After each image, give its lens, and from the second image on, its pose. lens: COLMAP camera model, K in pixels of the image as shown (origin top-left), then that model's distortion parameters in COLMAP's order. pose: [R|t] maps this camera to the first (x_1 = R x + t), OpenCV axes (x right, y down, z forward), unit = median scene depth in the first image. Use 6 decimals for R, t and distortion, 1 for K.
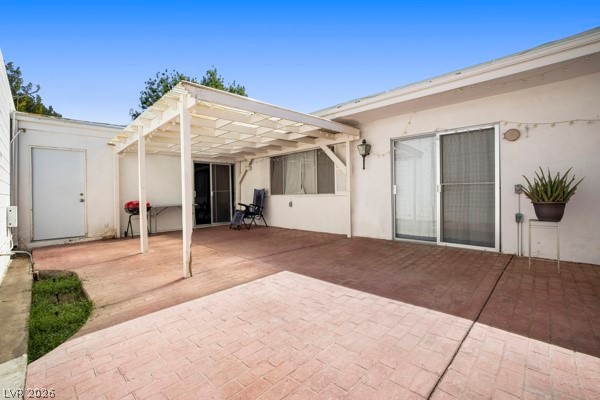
lens RADIAL K [[262.3, 0, 296.9], [0, 262.3, 196.1], [0, 0, 1]] dist [-0.017662, 0.000810]
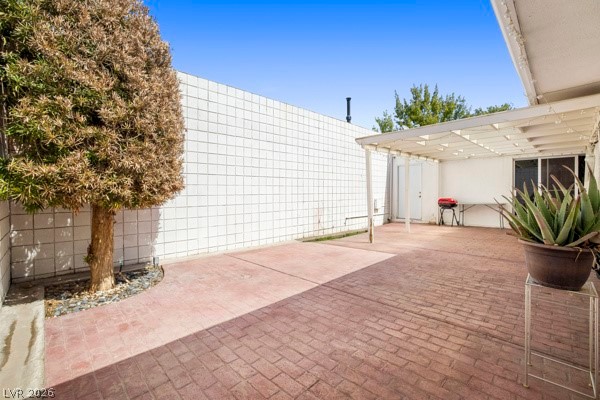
lens RADIAL K [[262.3, 0, 297.6], [0, 262.3, 196.8], [0, 0, 1]] dist [-0.017662, 0.000810]
pose [[-0.006747, 0.038655, -0.999230, 0.773693], [-0.002236, 0.999250, 0.038671, -0.042489], [0.999975, 0.002495, -0.006656, 0.290336]]
